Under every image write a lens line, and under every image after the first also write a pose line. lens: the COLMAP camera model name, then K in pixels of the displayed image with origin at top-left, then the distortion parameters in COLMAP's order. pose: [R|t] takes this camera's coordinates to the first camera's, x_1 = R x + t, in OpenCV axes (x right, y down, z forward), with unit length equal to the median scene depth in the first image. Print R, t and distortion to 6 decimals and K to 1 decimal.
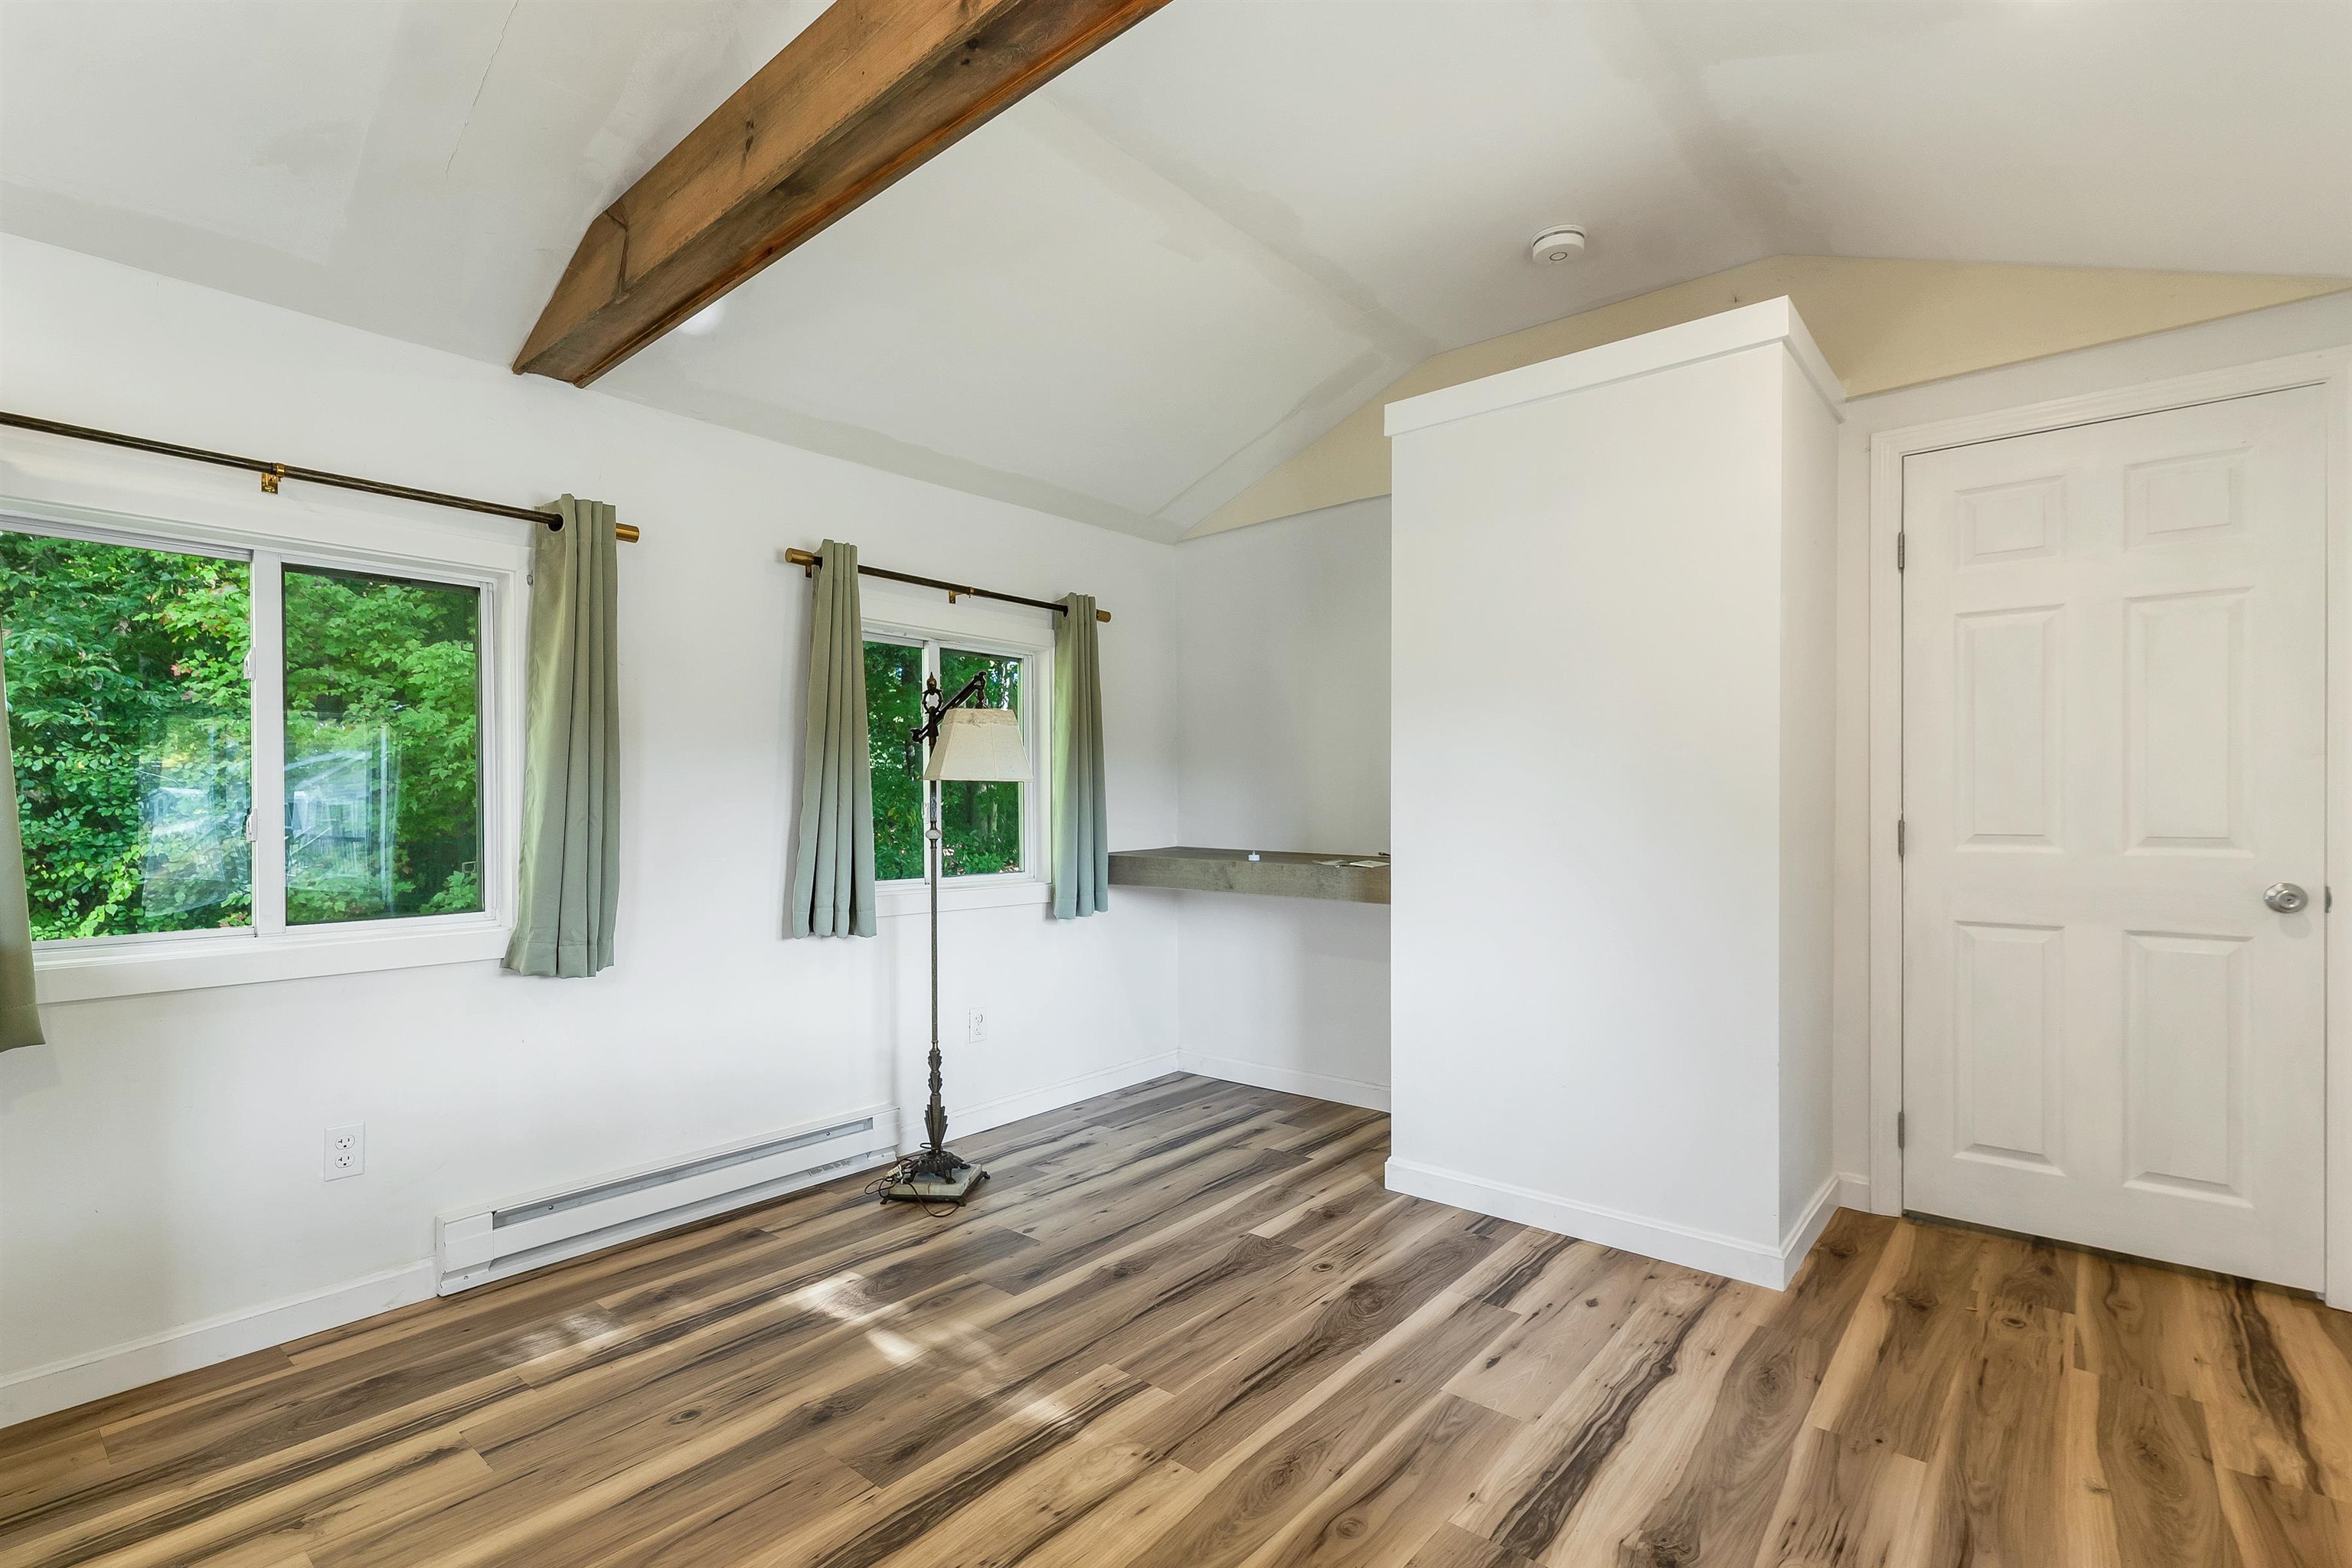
lens RADIAL K [[1070.7, 0, 1170.6], [0, 1070.7, 811.9], [0, 0, 1]] dist [-0.002004, 0.000249]
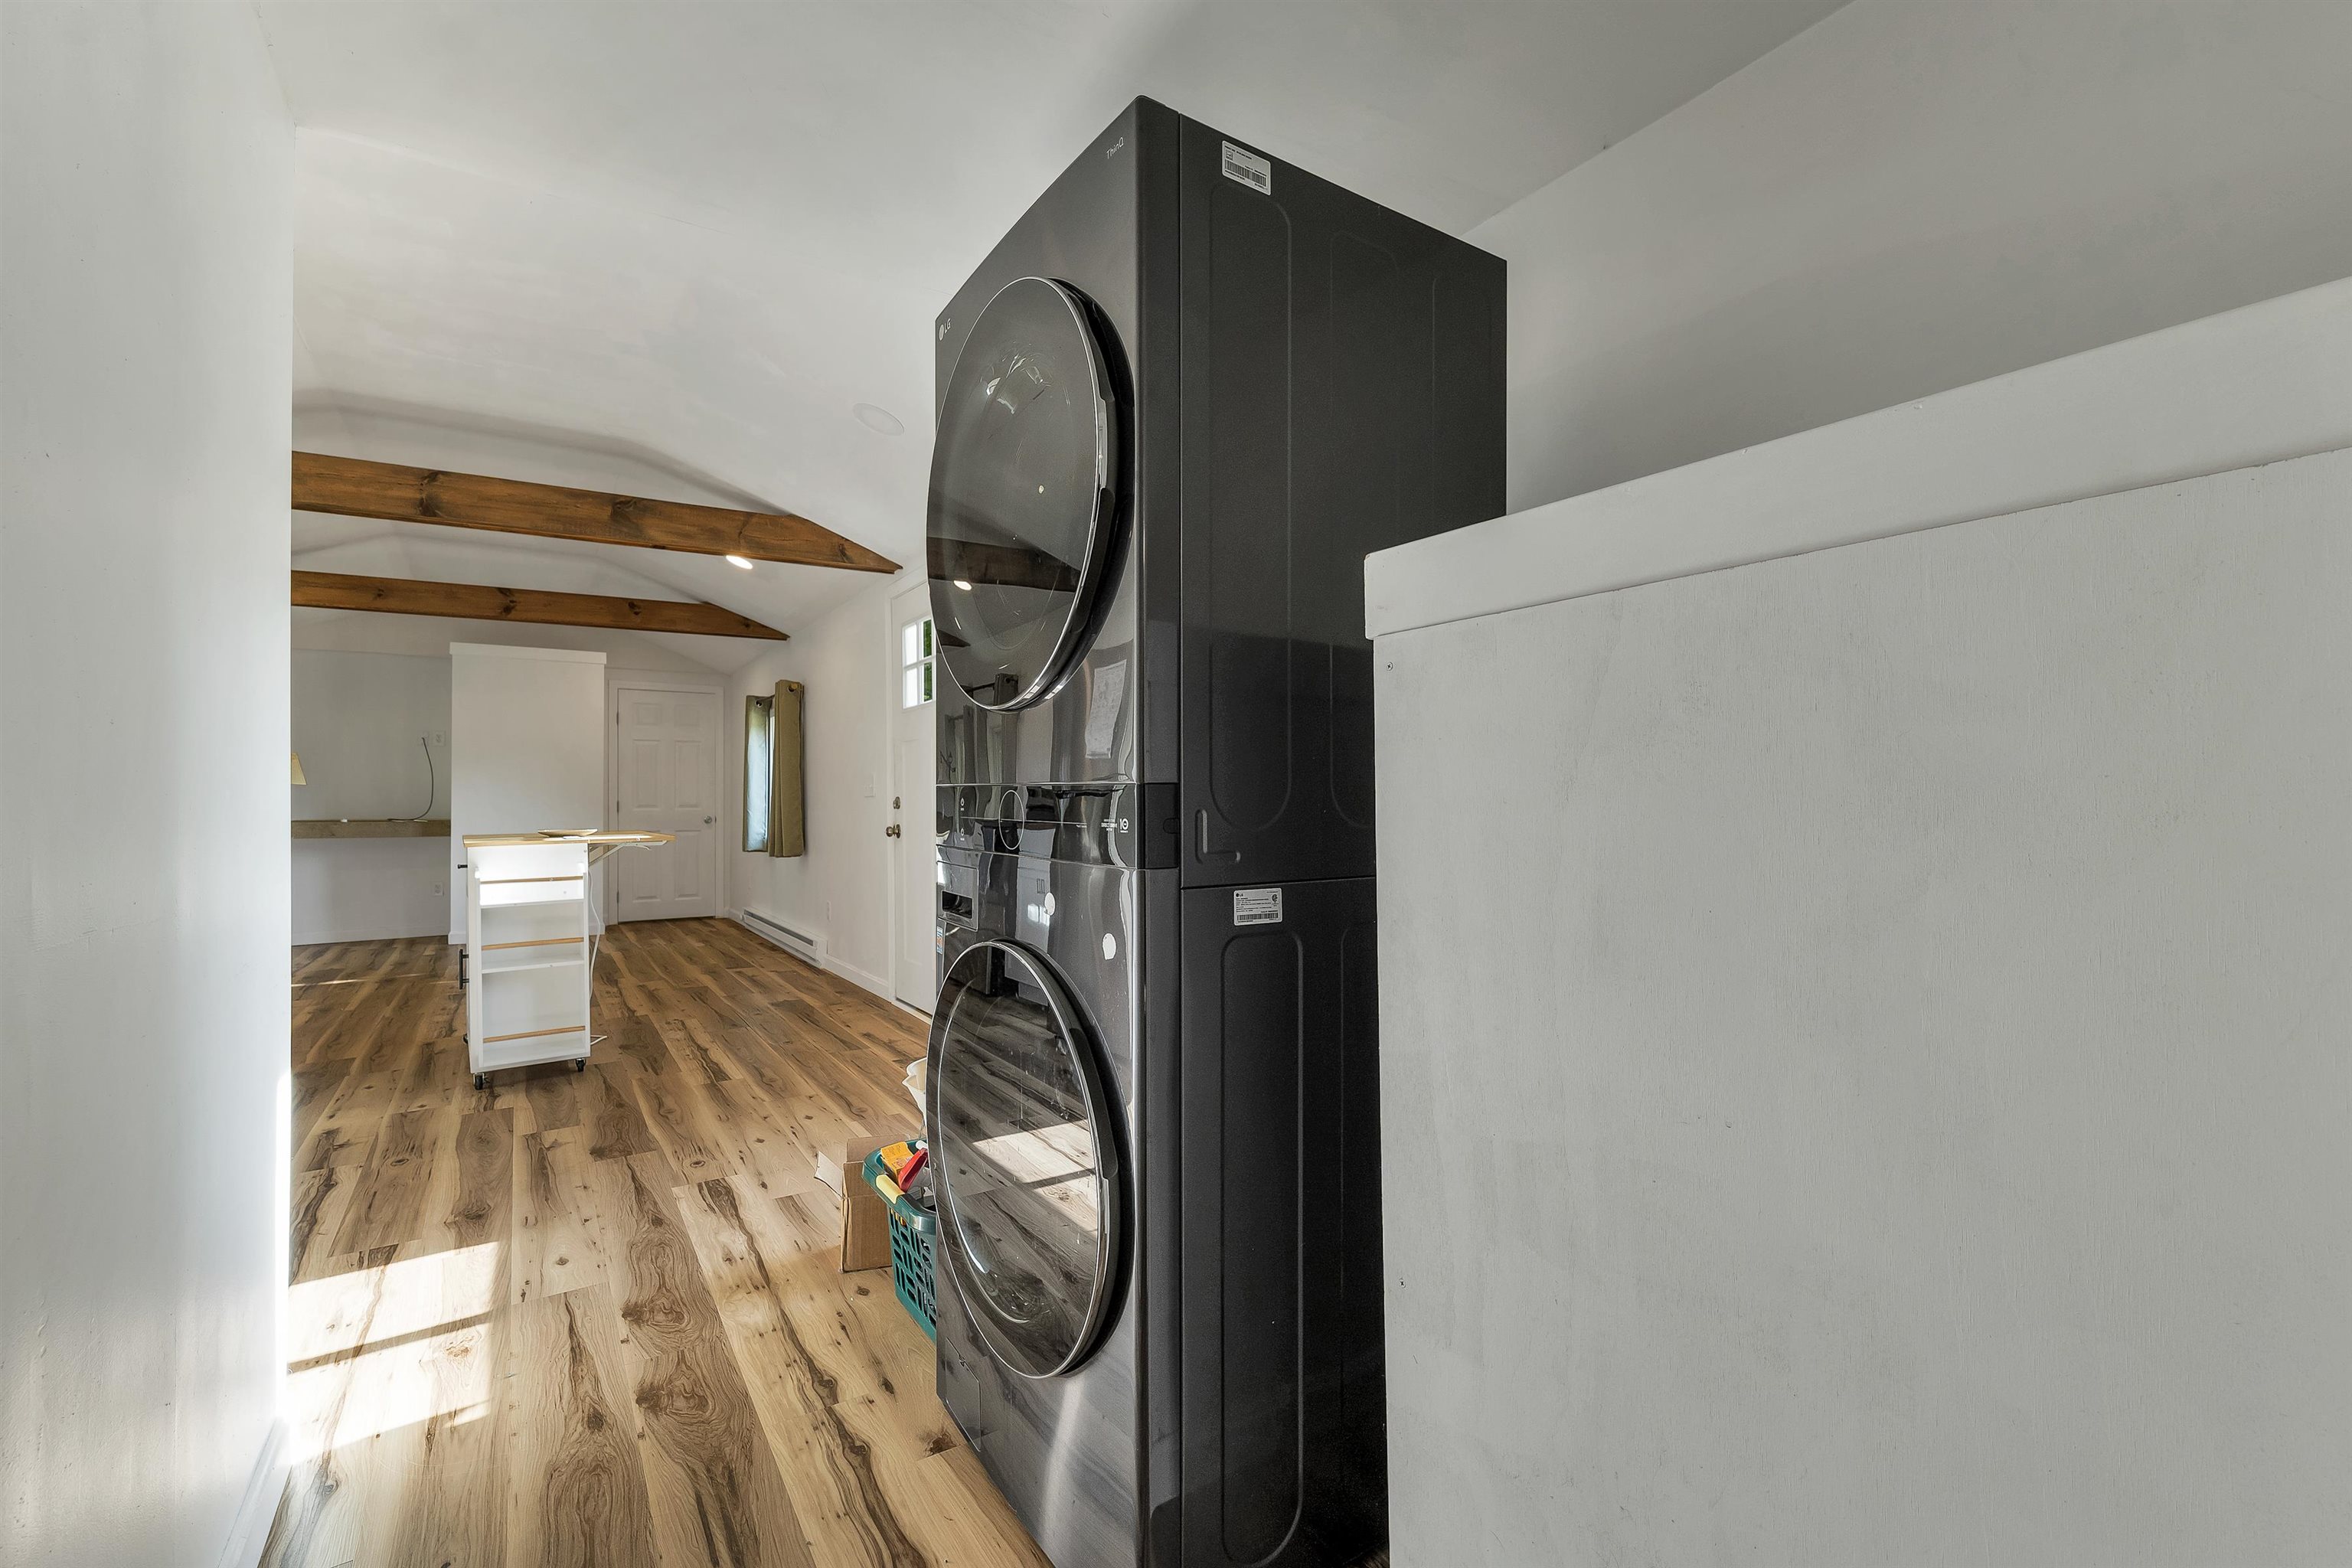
lens RADIAL K [[1009.8, 0, 1178.4], [0, 1009.8, 792.4], [0, 0, 1]] dist [0.001690, -0.000633]
pose [[0.281077, 0.009411, 0.959639, -1.984490], [0.011076, 0.999854, -0.013050, 0.043437], [-0.959621, 0.014297, 0.280932, -1.661218]]
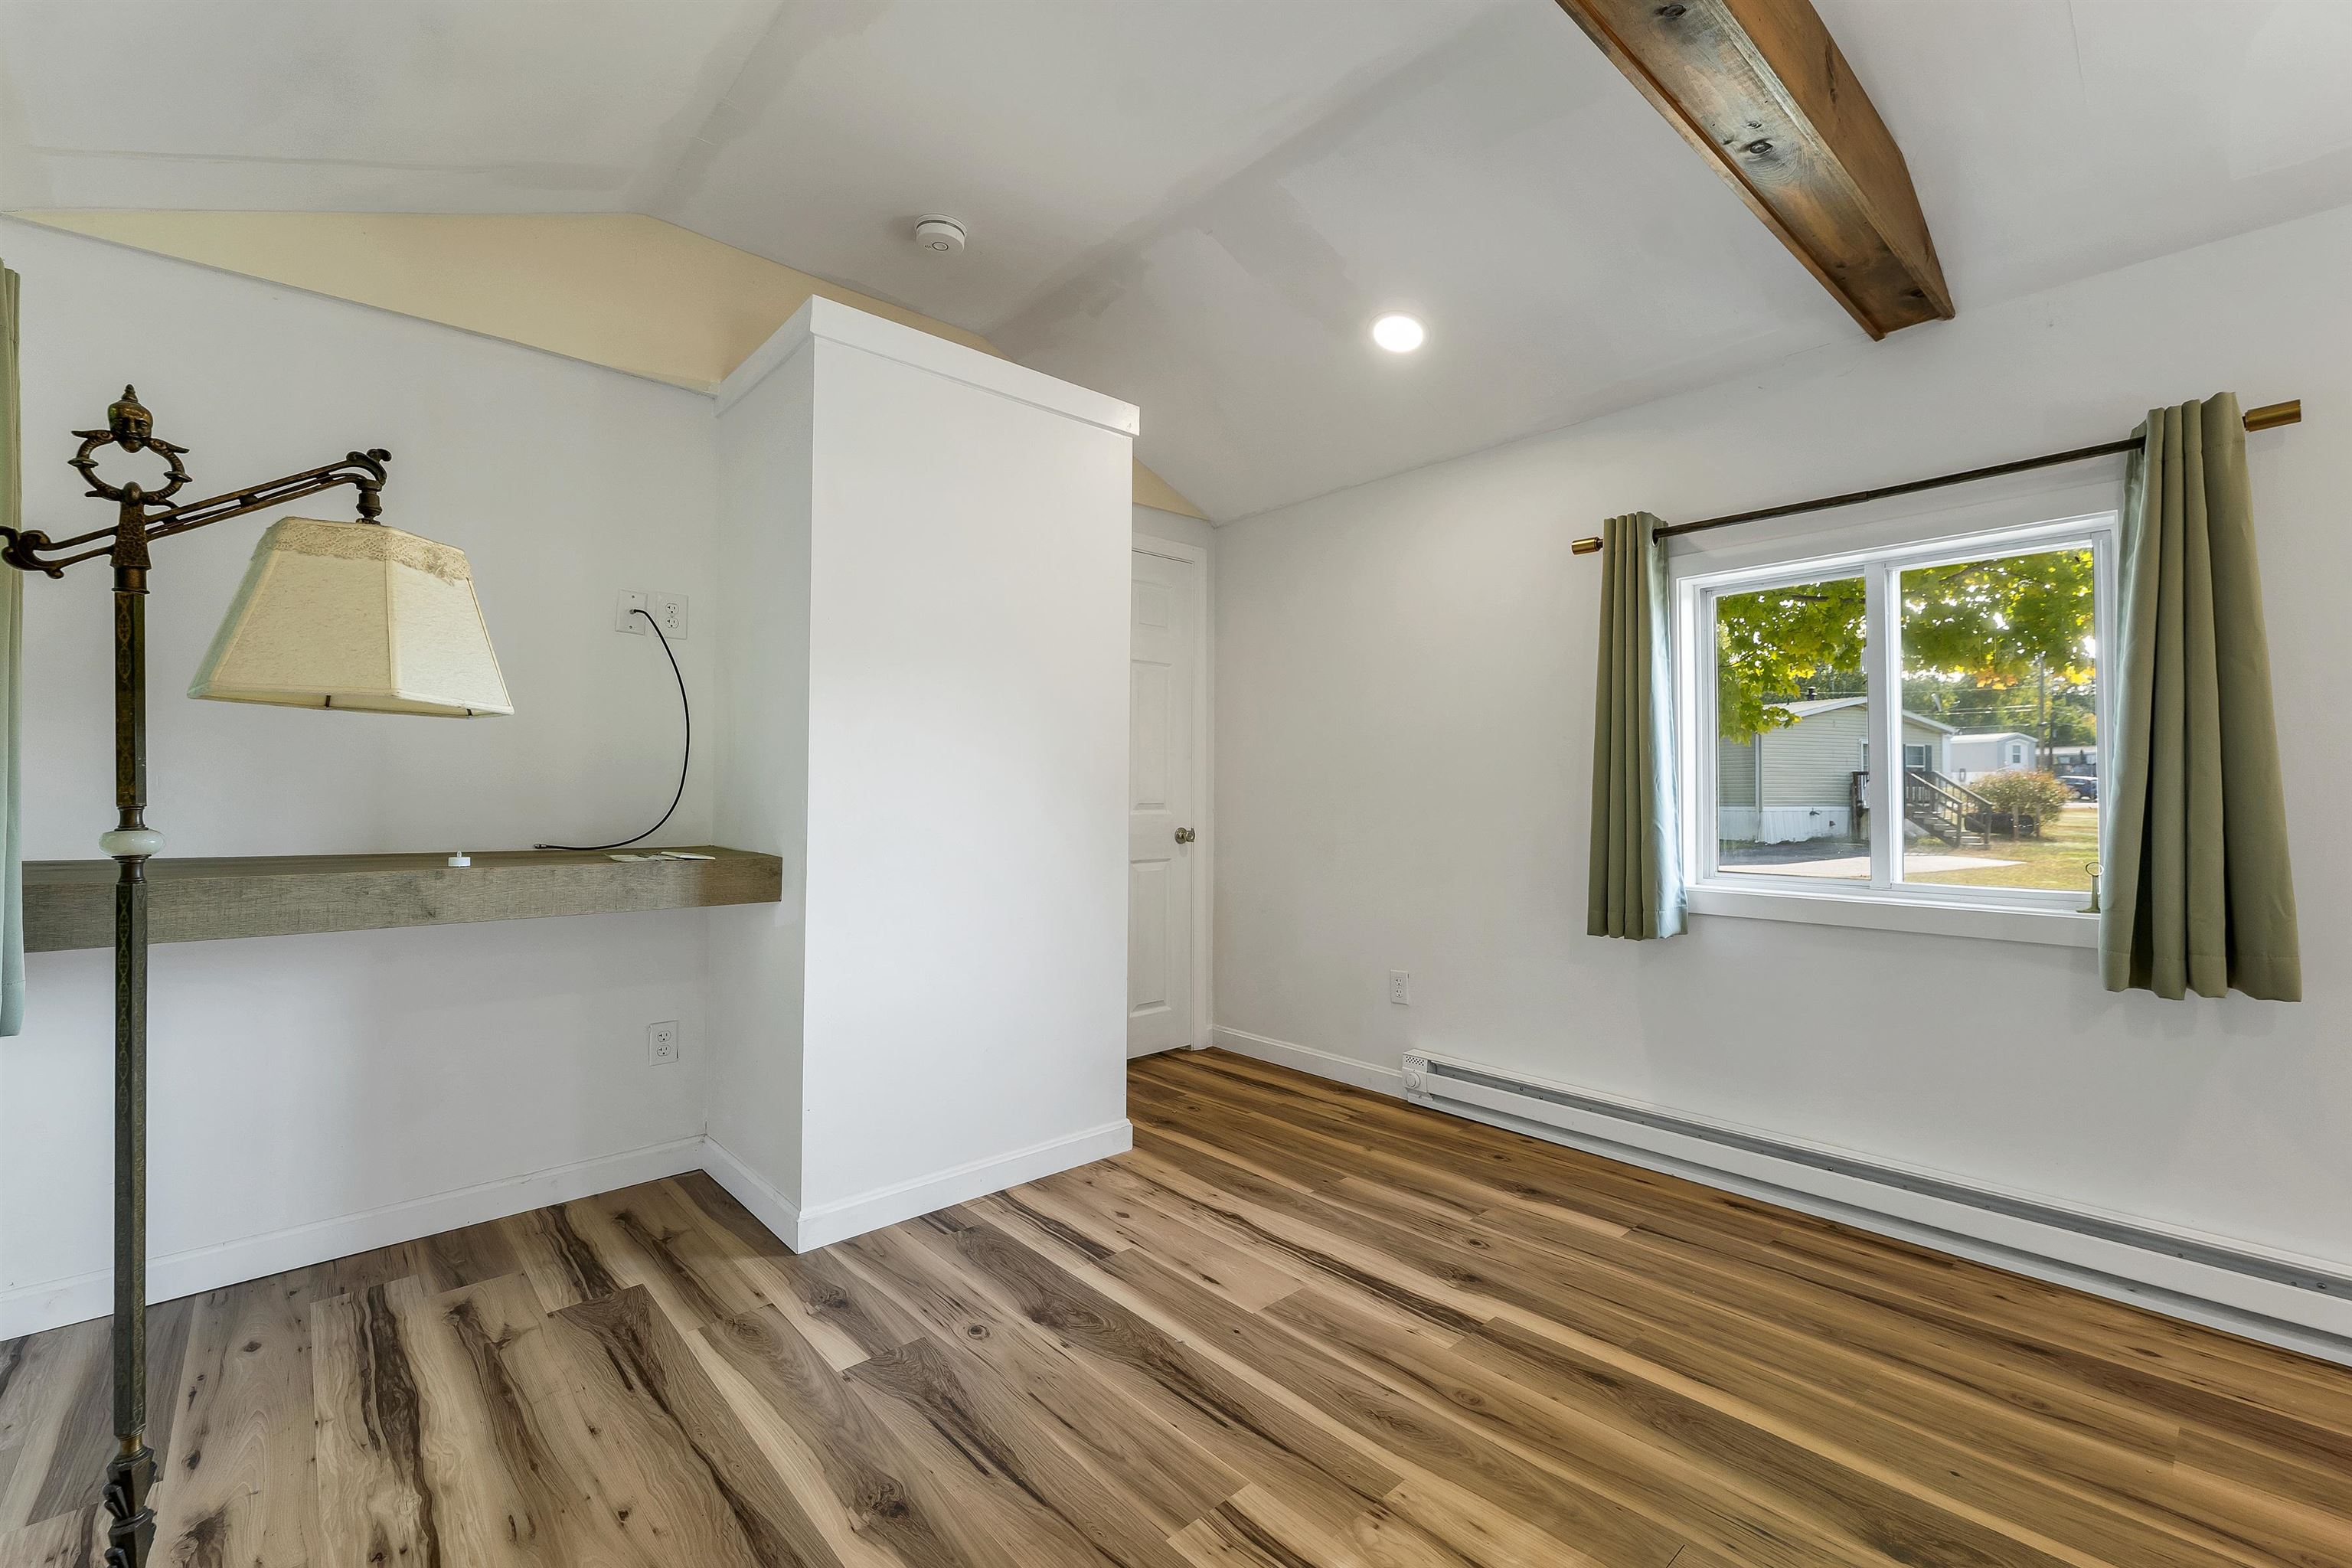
lens RADIAL K [[990.9, 0, 1162.9], [0, 990.9, 770.0], [0, 0, 1]] dist [0.002874, -0.000056]
pose [[0.137549, 0.021044, 0.990271, -0.612714], [0.004375, 0.999752, -0.021853, 0.006637], [-0.990485, 0.007338, 0.137422, 0.752005]]
